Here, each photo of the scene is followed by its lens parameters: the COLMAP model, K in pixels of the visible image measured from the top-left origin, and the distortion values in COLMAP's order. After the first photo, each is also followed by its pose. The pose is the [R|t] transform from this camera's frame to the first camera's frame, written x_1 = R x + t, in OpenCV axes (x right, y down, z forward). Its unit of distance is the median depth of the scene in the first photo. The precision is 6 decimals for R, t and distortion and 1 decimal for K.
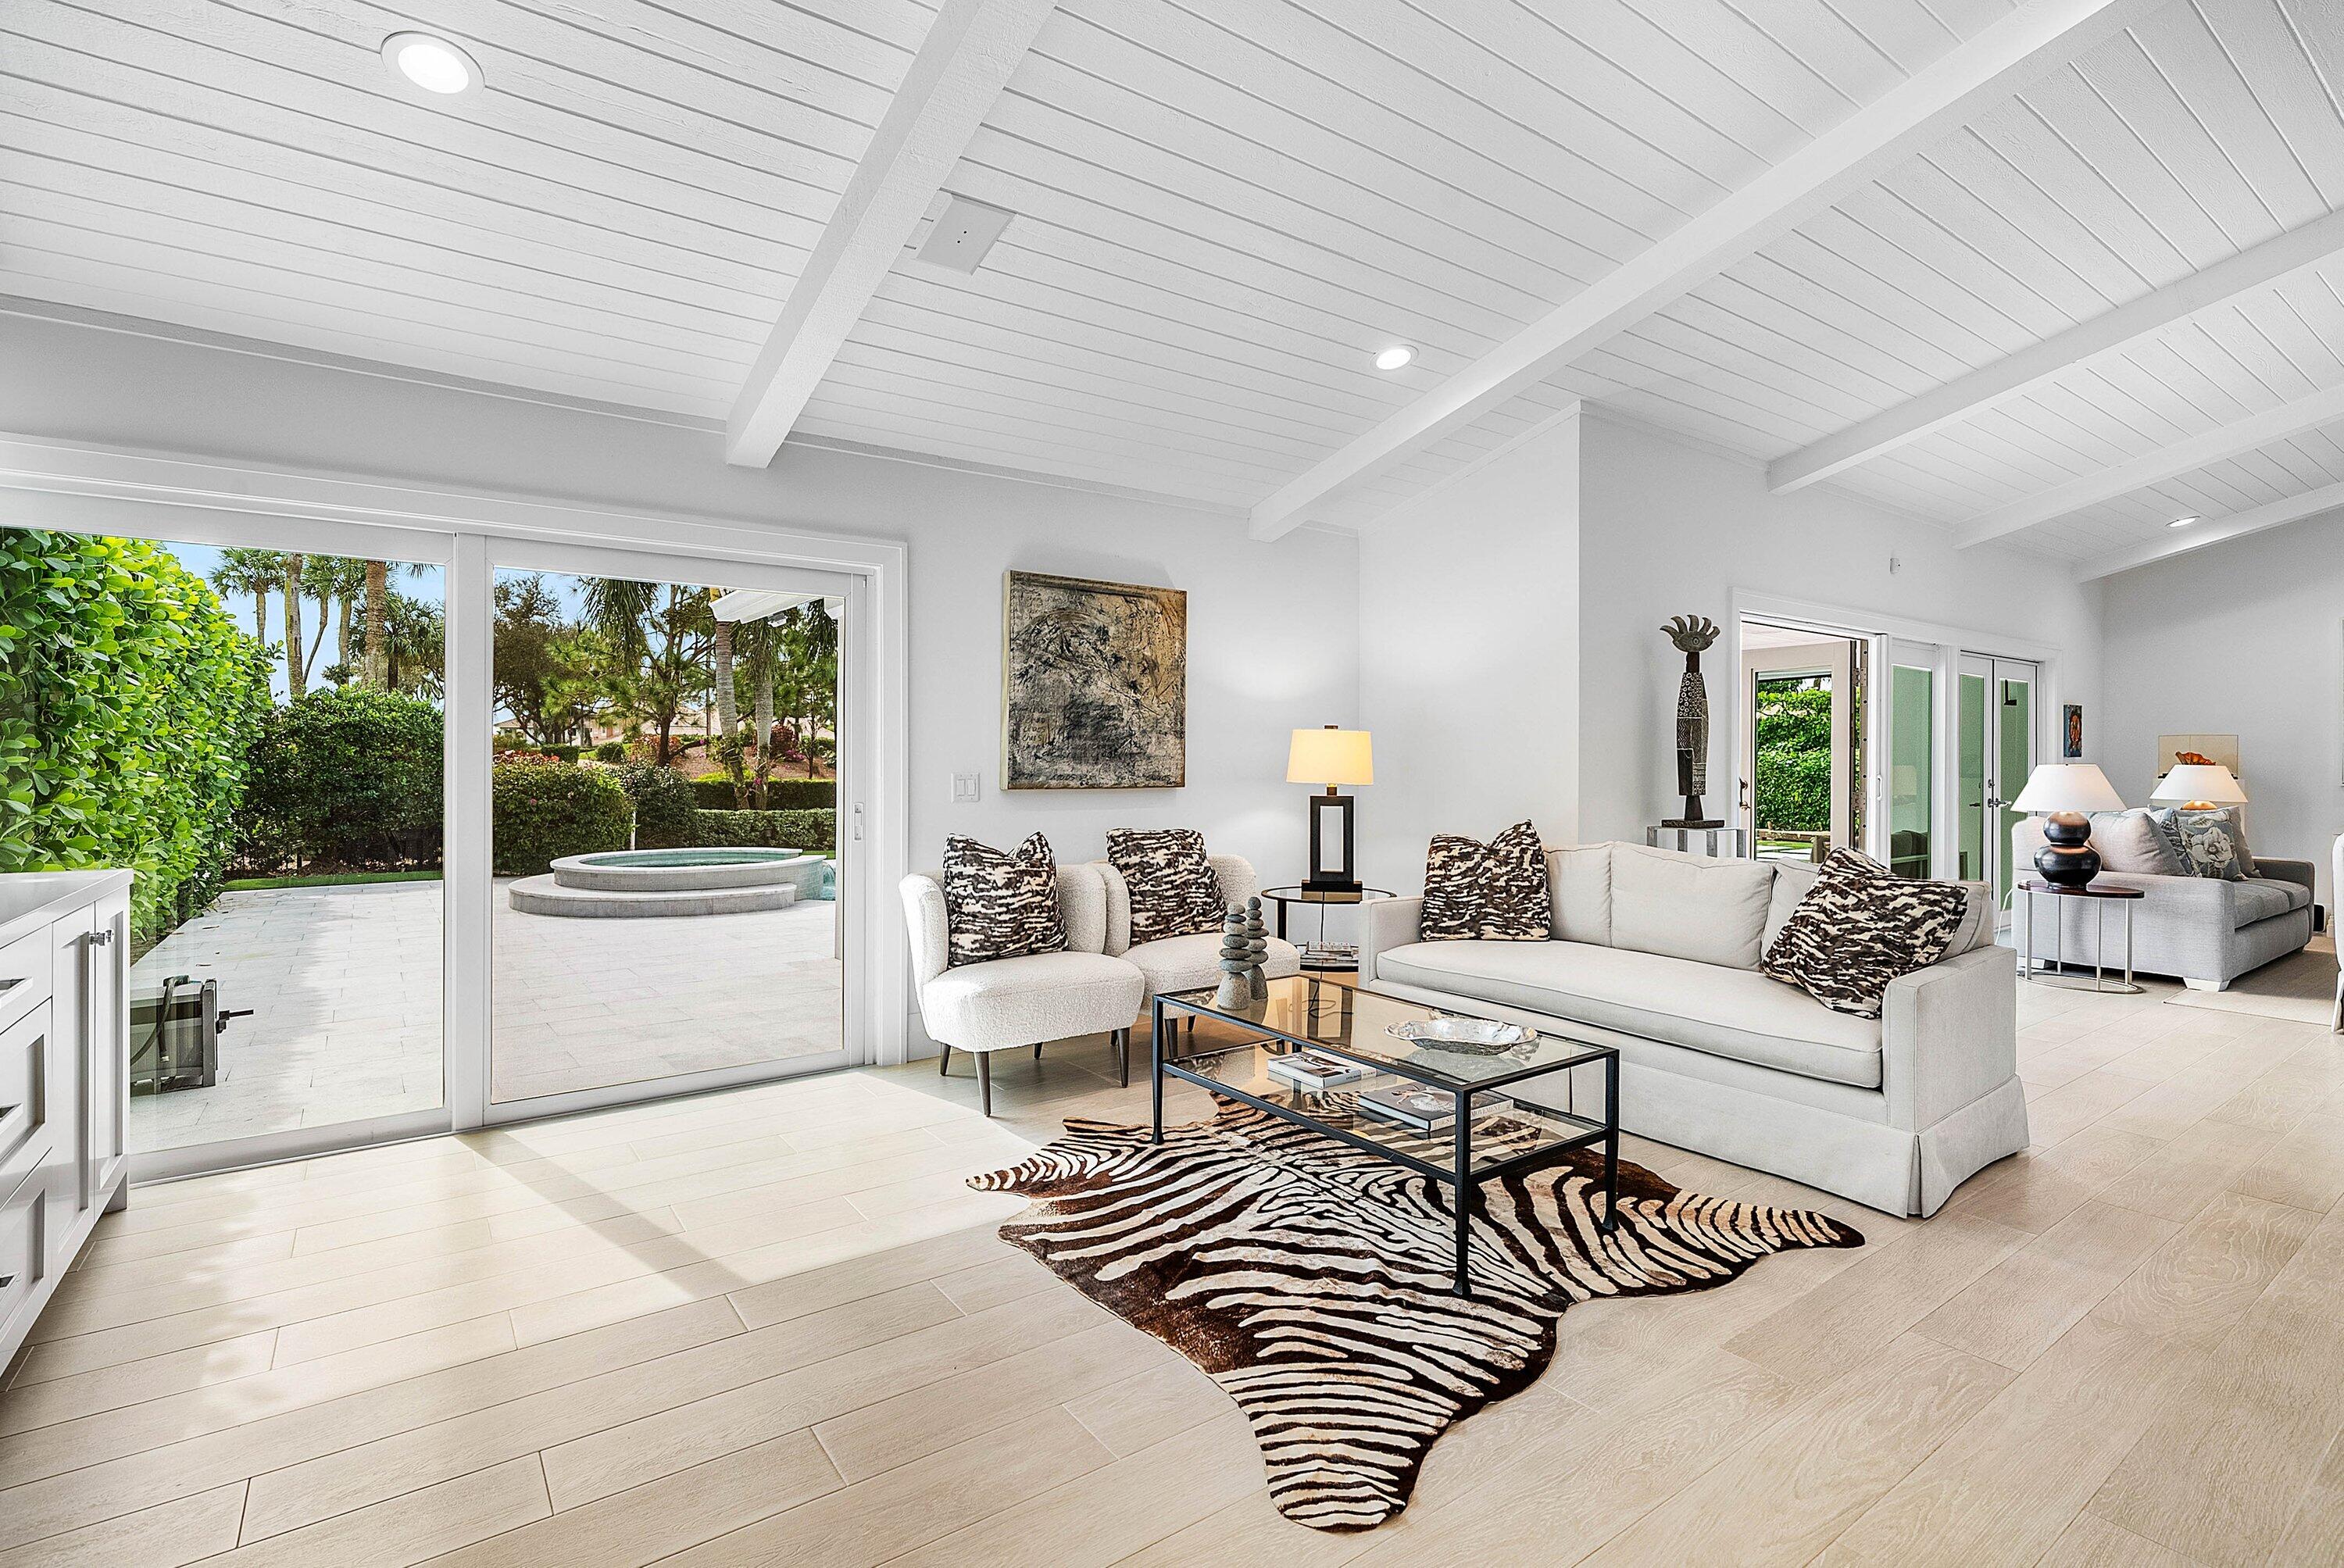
lens RADIAL K [[1150.7, 0, 1177.9], [0, 1150.7, 760.7], [0, 0, 1]] dist [0.002066, 0.000117]
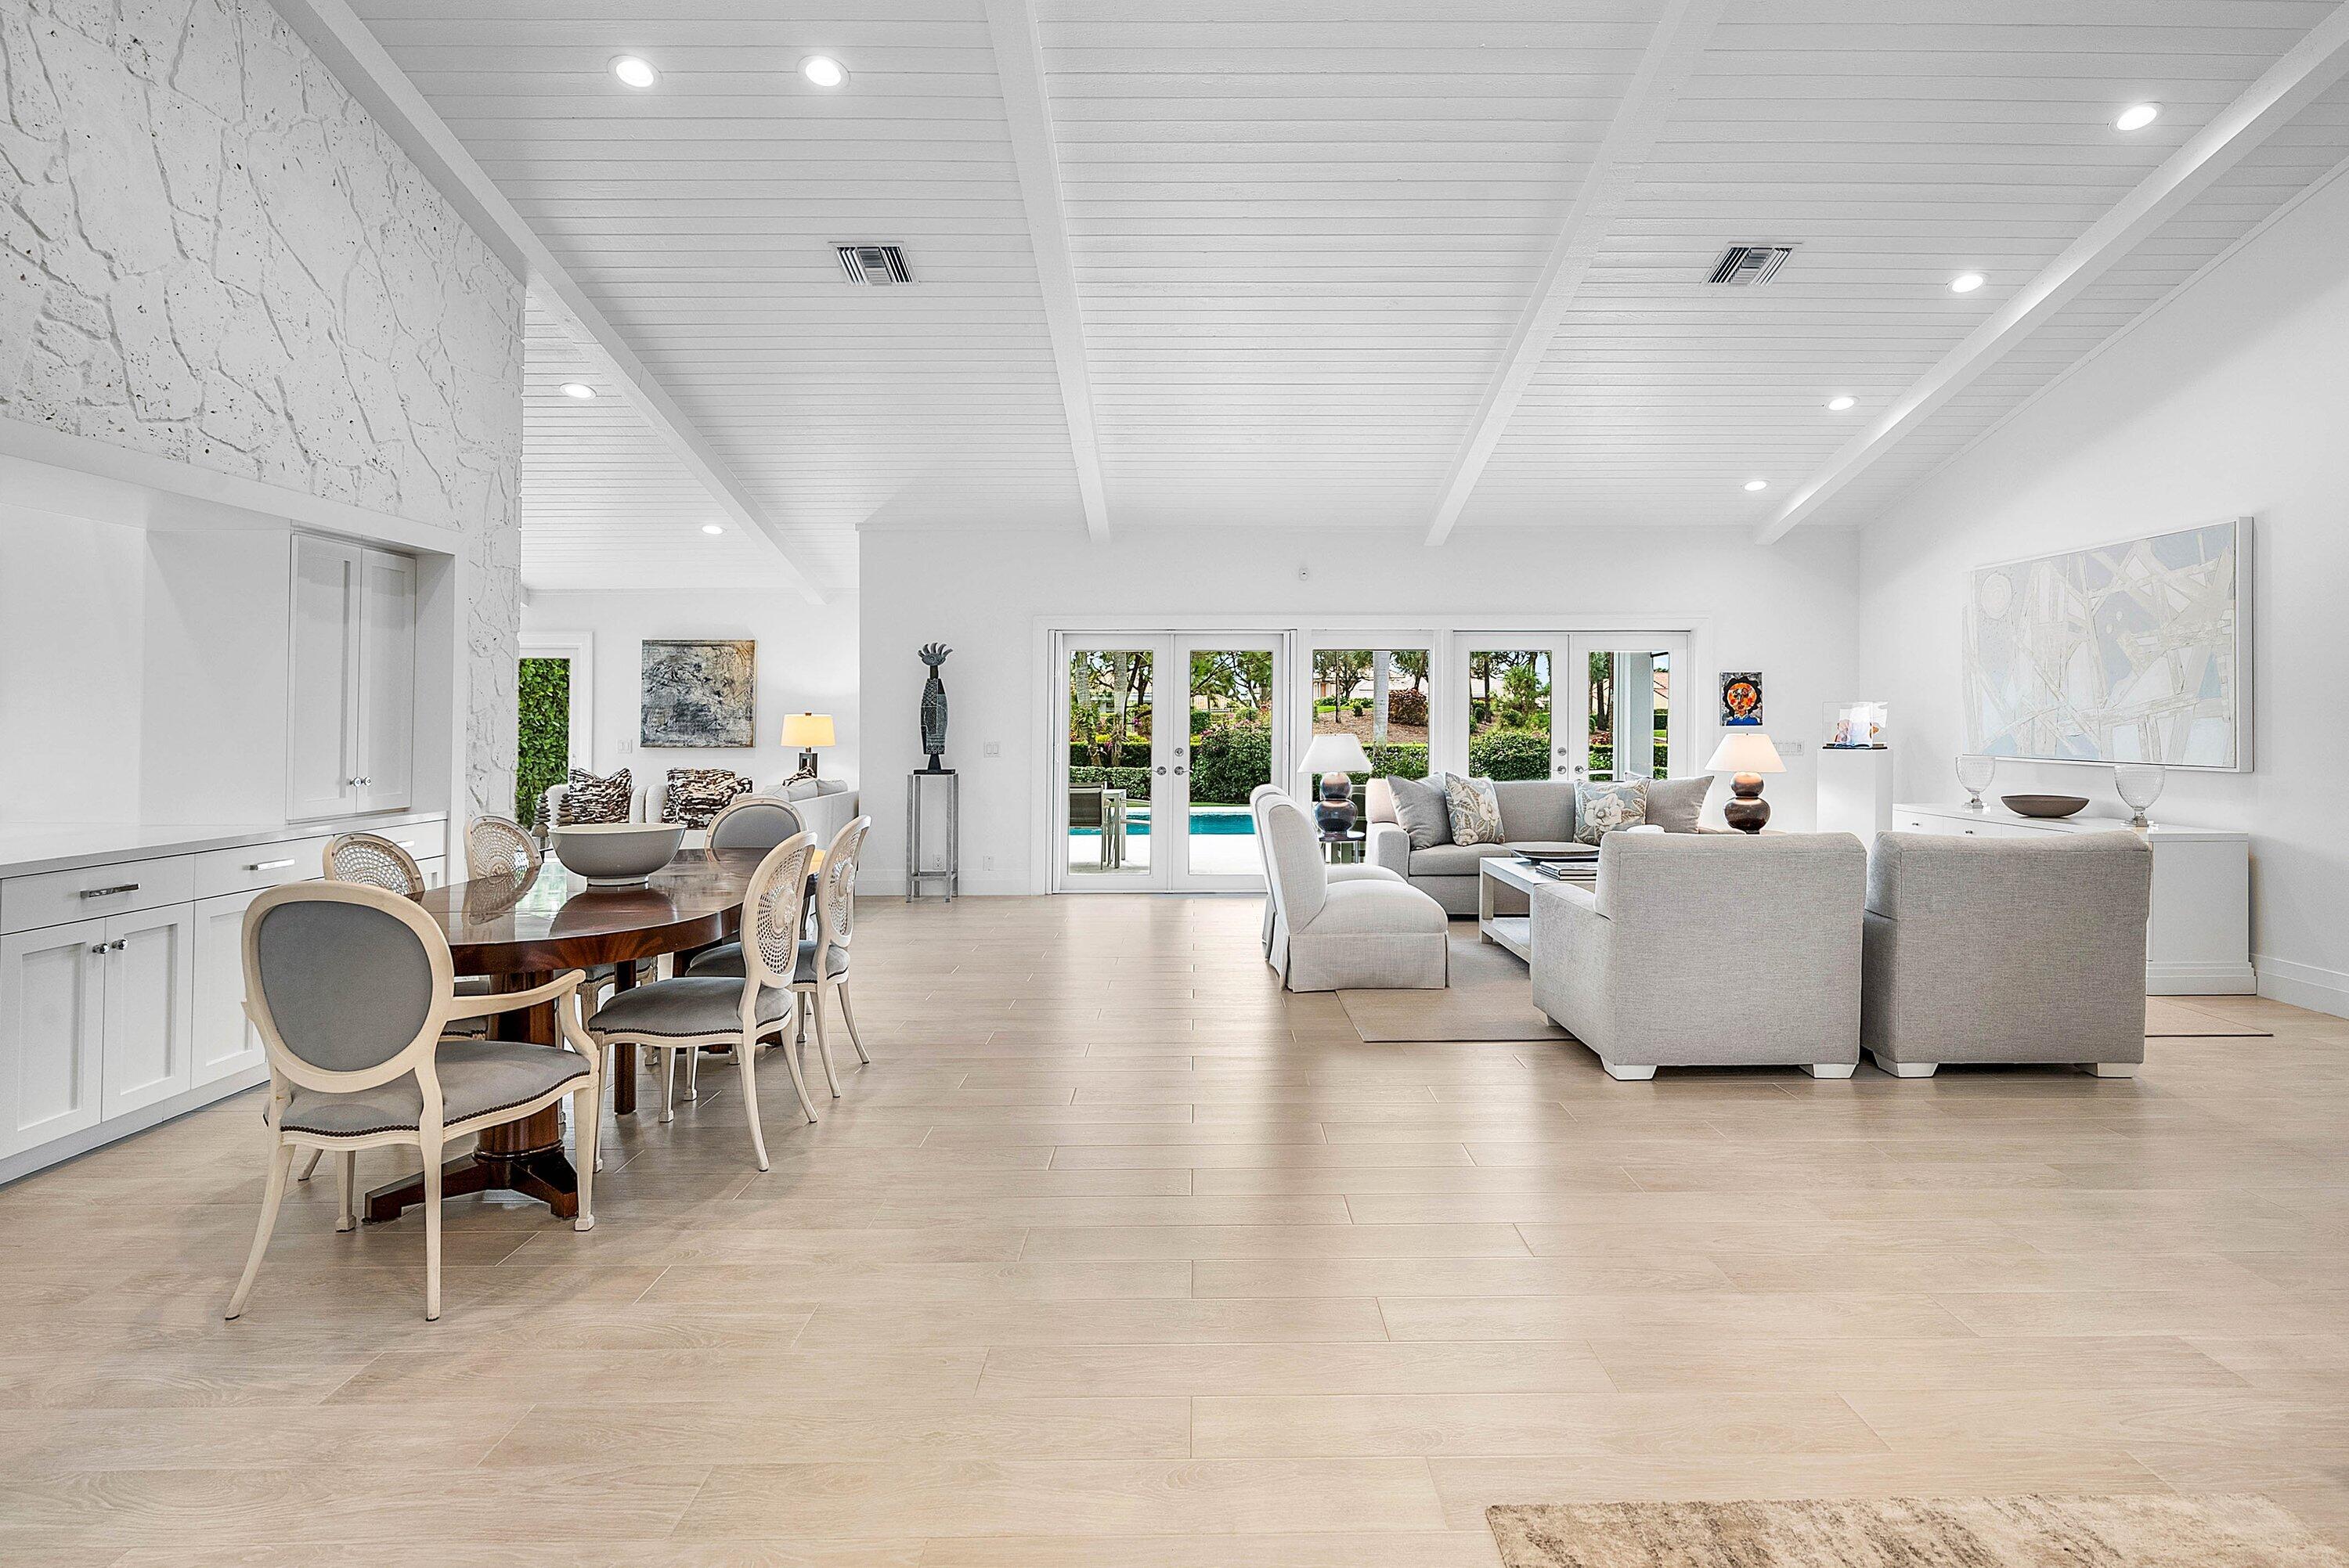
lens RADIAL K [[1288.0, 0, 1179.1], [0, 1288.0, 709.7], [0, 0, 1]] dist [0.002847, 0.000443]
pose [[0.821384, -0.009200, -0.570302, 1.782623], [0.003585, 0.999933, -0.010967, -0.012184], [0.570365, 0.006963, 0.821362, -0.302808]]
